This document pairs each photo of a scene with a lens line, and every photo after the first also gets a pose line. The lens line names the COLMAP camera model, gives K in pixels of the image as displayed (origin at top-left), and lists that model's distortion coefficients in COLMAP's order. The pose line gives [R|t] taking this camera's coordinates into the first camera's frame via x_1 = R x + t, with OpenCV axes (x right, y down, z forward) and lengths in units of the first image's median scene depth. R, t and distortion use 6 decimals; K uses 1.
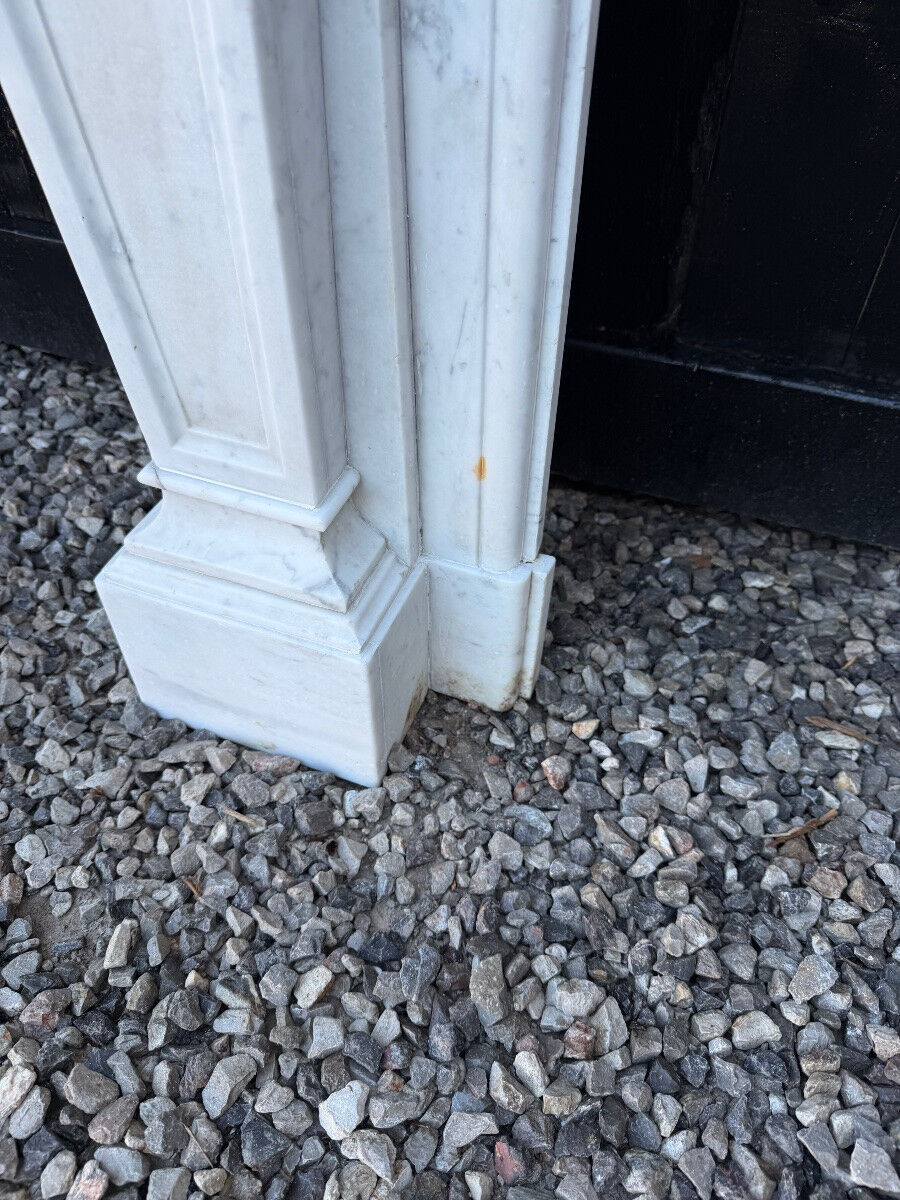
lens RADIAL K [[831.5, 0, 450.0], [0, 831.5, 600.0], [0, 0, 1]] dist [0.155398, -0.312493]
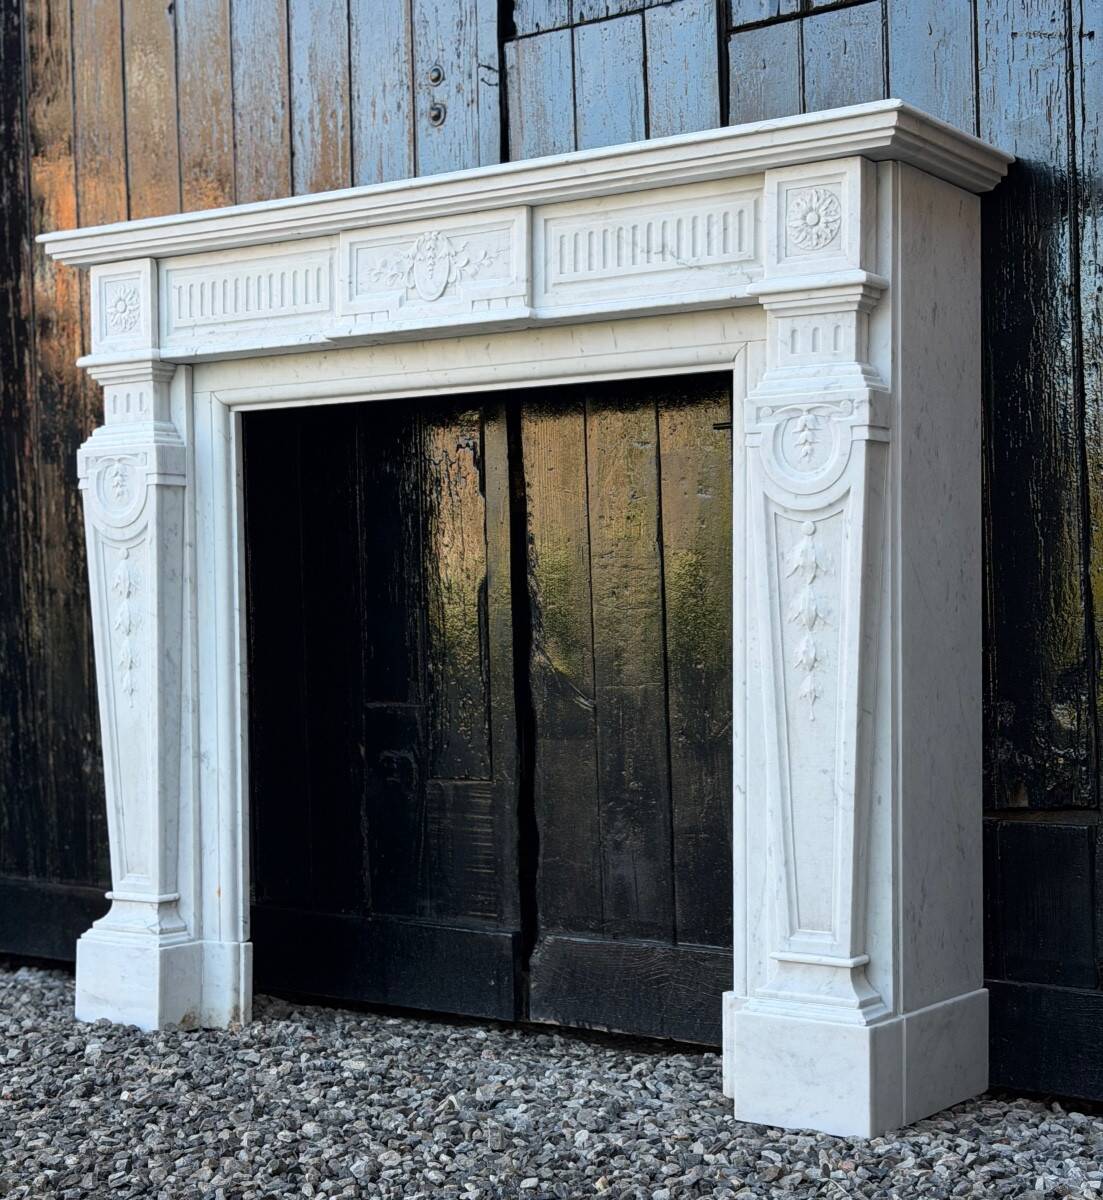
lens RADIAL K [[2092.3, 0, 556.7], [0, 2092.3, 616.8], [0, 0, 1]] dist [0.148630, -0.087505]
pose [[0.966275, -0.009186, -0.257347, 2.499030], [-0.182921, 0.678925, -0.711056, 3.407154], [0.181251, 0.734150, 0.654348, -3.456443]]
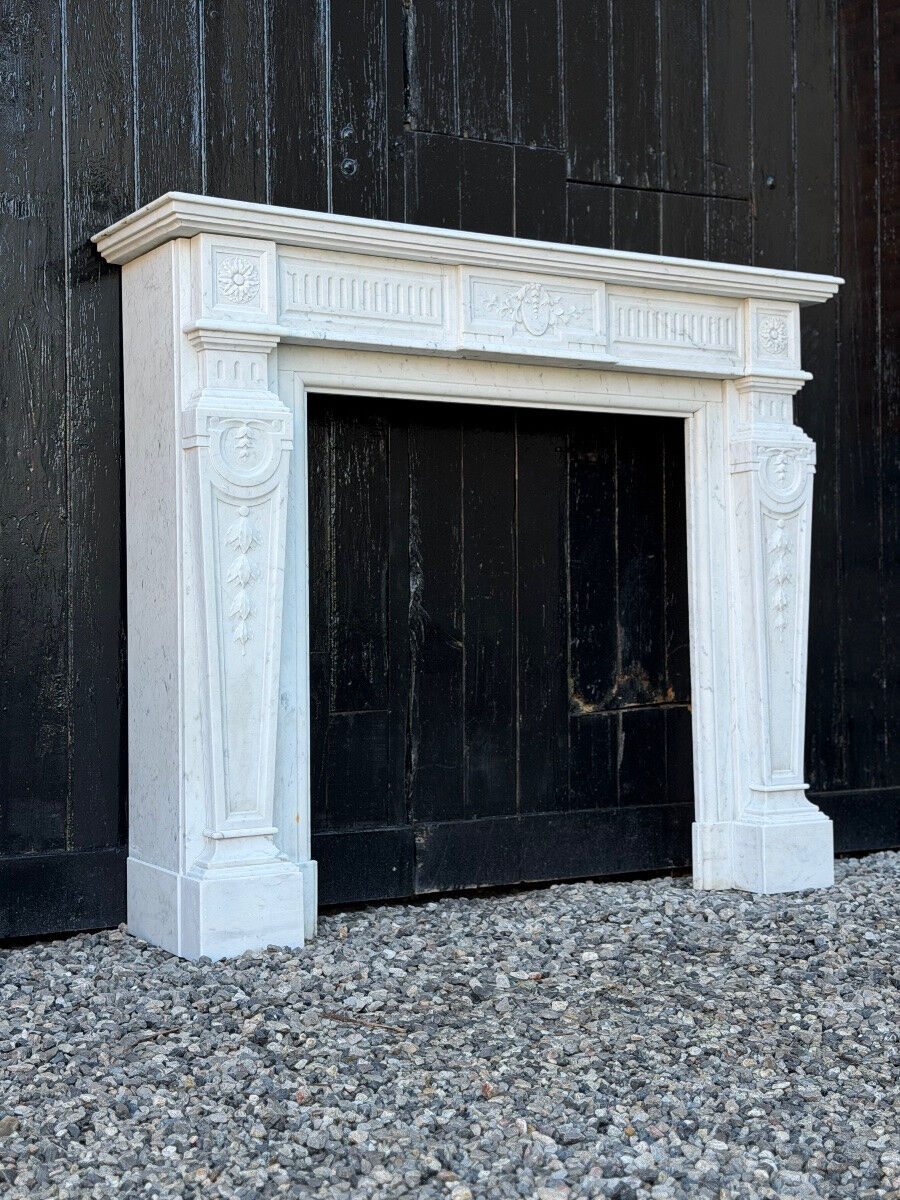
lens RADIAL K [[1666.8, 0, 454.8], [0, 1666.8, 602.7], [0, 0, 1]] dist [0.146185, -0.101152]
pose [[0.632975, -0.001246, 0.774171, -3.763699], [0.575790, 0.669215, -0.469698, 2.190634], [-0.517502, 0.743068, 0.424314, -2.170787]]
